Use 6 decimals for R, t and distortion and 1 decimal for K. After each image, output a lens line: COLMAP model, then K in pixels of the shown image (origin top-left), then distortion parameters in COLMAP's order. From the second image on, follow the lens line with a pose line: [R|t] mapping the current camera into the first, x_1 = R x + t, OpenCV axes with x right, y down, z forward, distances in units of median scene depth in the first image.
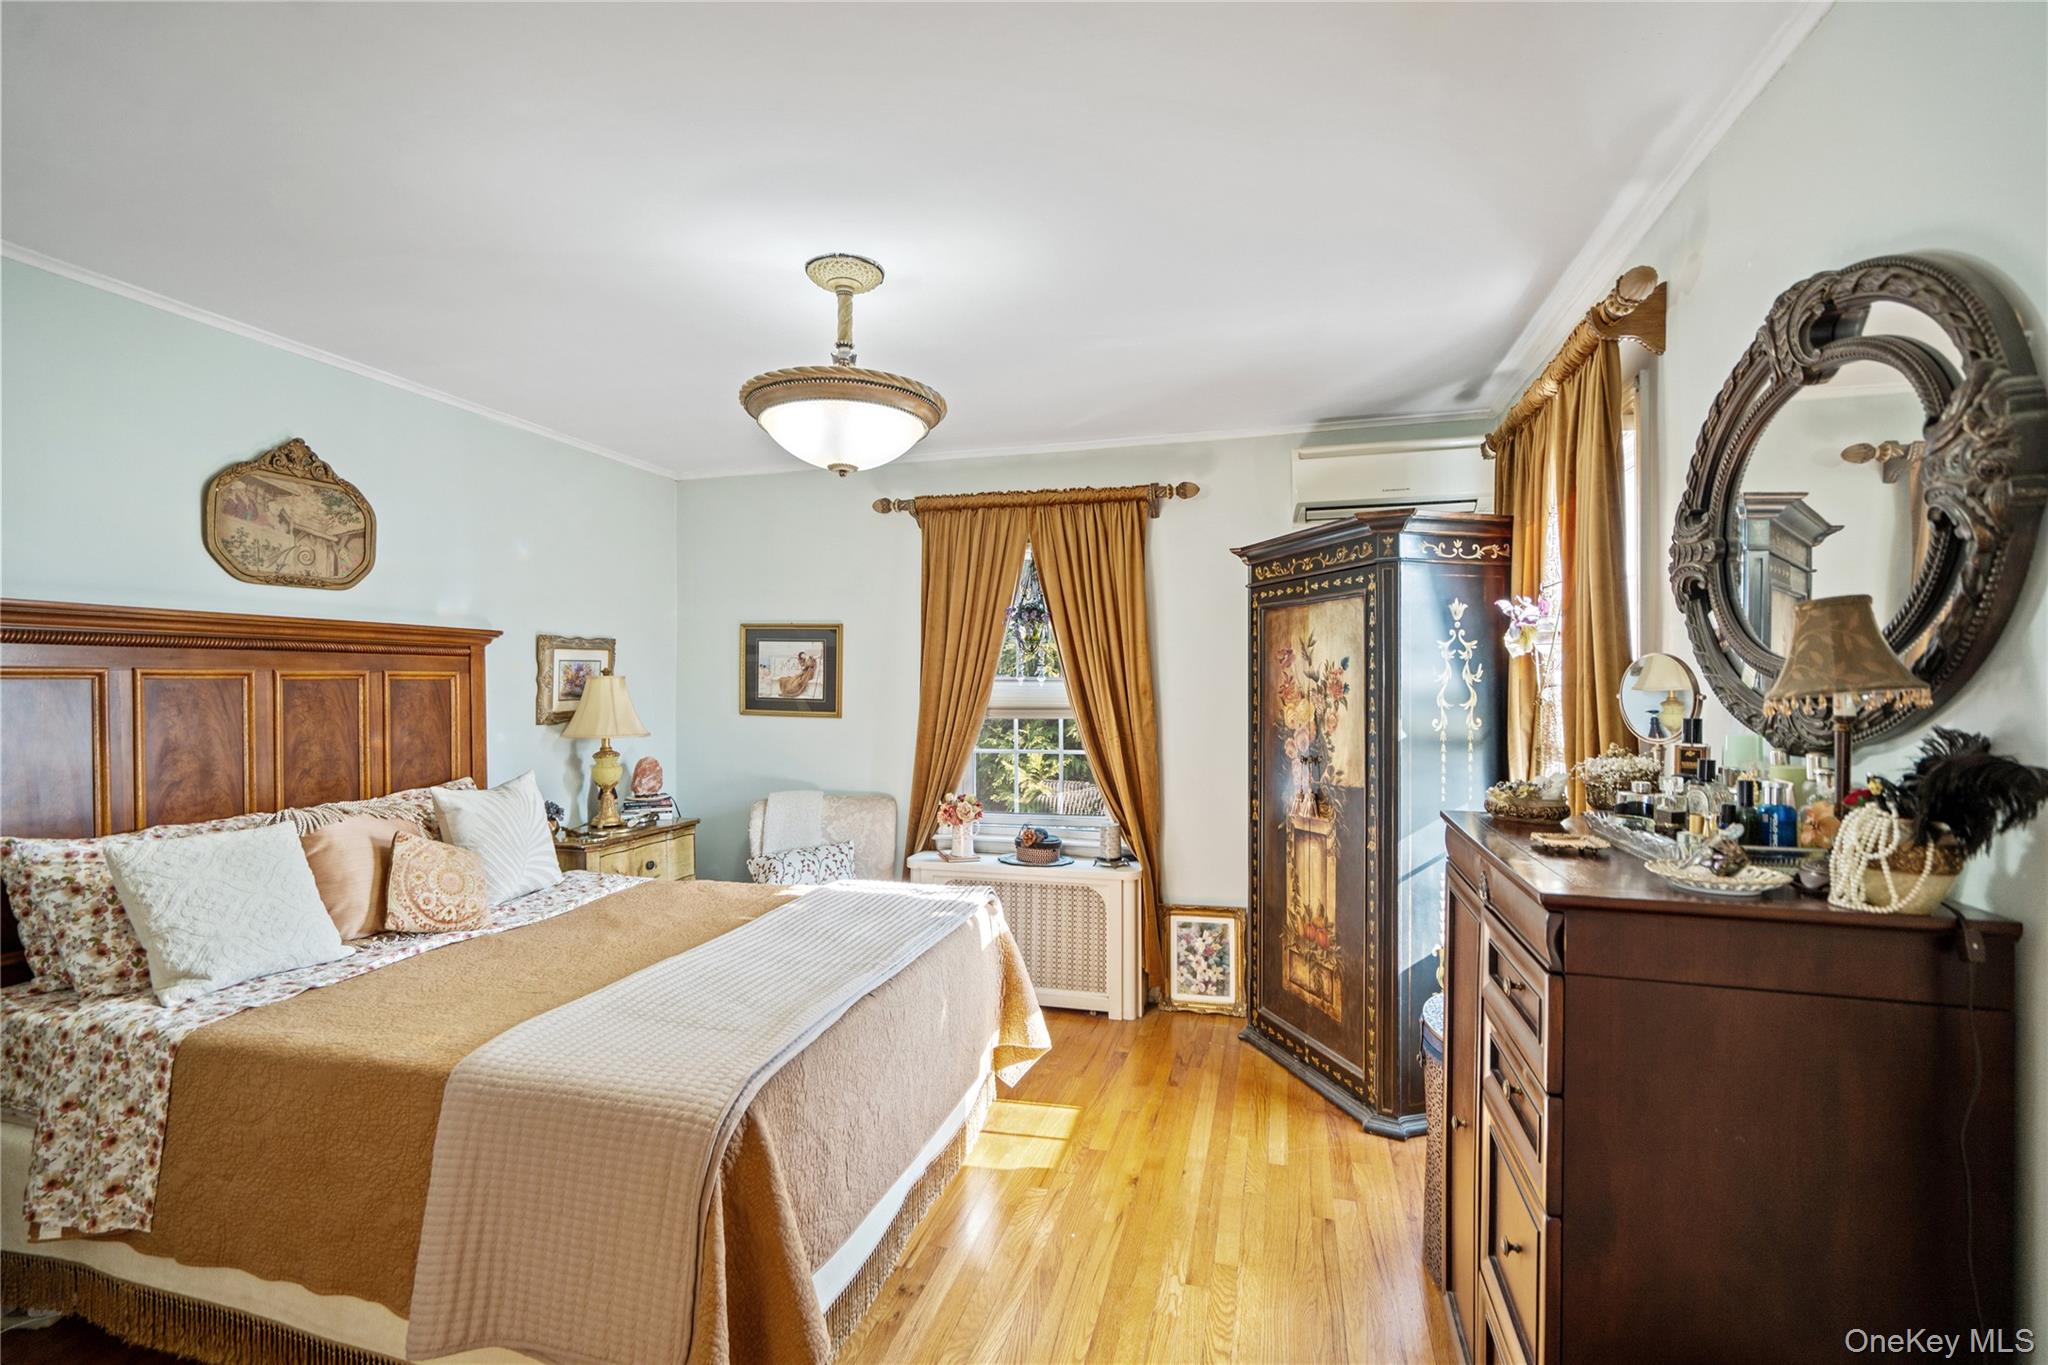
lens RADIAL K [[949.0, 0, 1022.8], [0, 949.0, 679.4], [0, 0, 1]] dist [-0.006351, 0.005016]
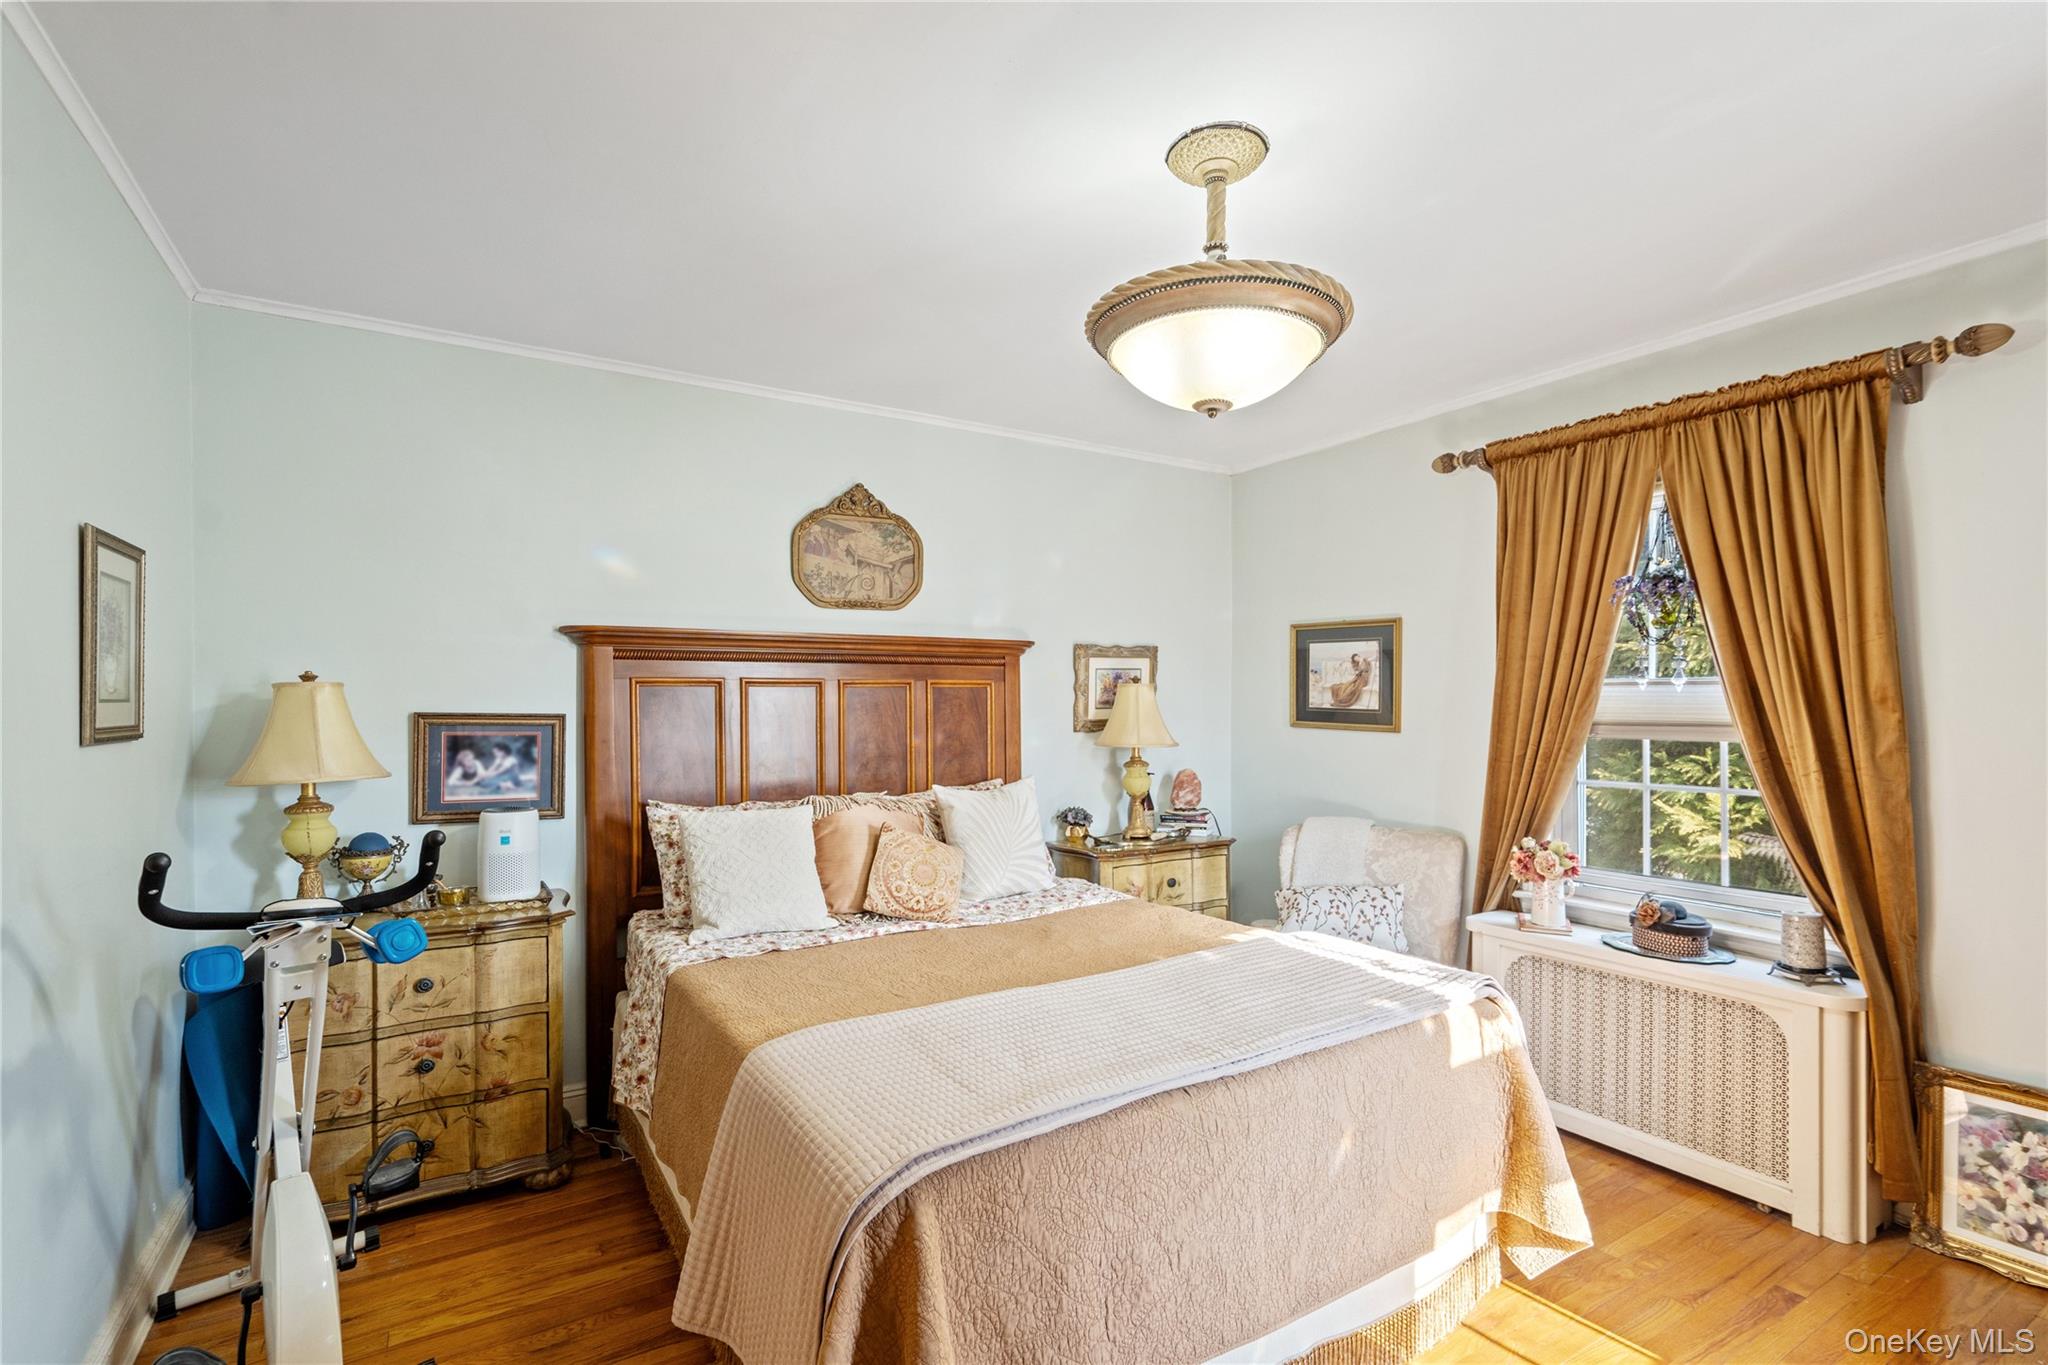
lens RADIAL K [[949.0, 0, 1026.5], [0, 949.0, 702.3], [0, 0, 1]] dist [-0.006351, 0.005016]
pose [[0.730050, -0.000359, -0.683394, 0.166879], [0.003572, 0.999988, 0.003291, 0.013400], [0.683385, -0.004843, 0.730042, 0.233232]]
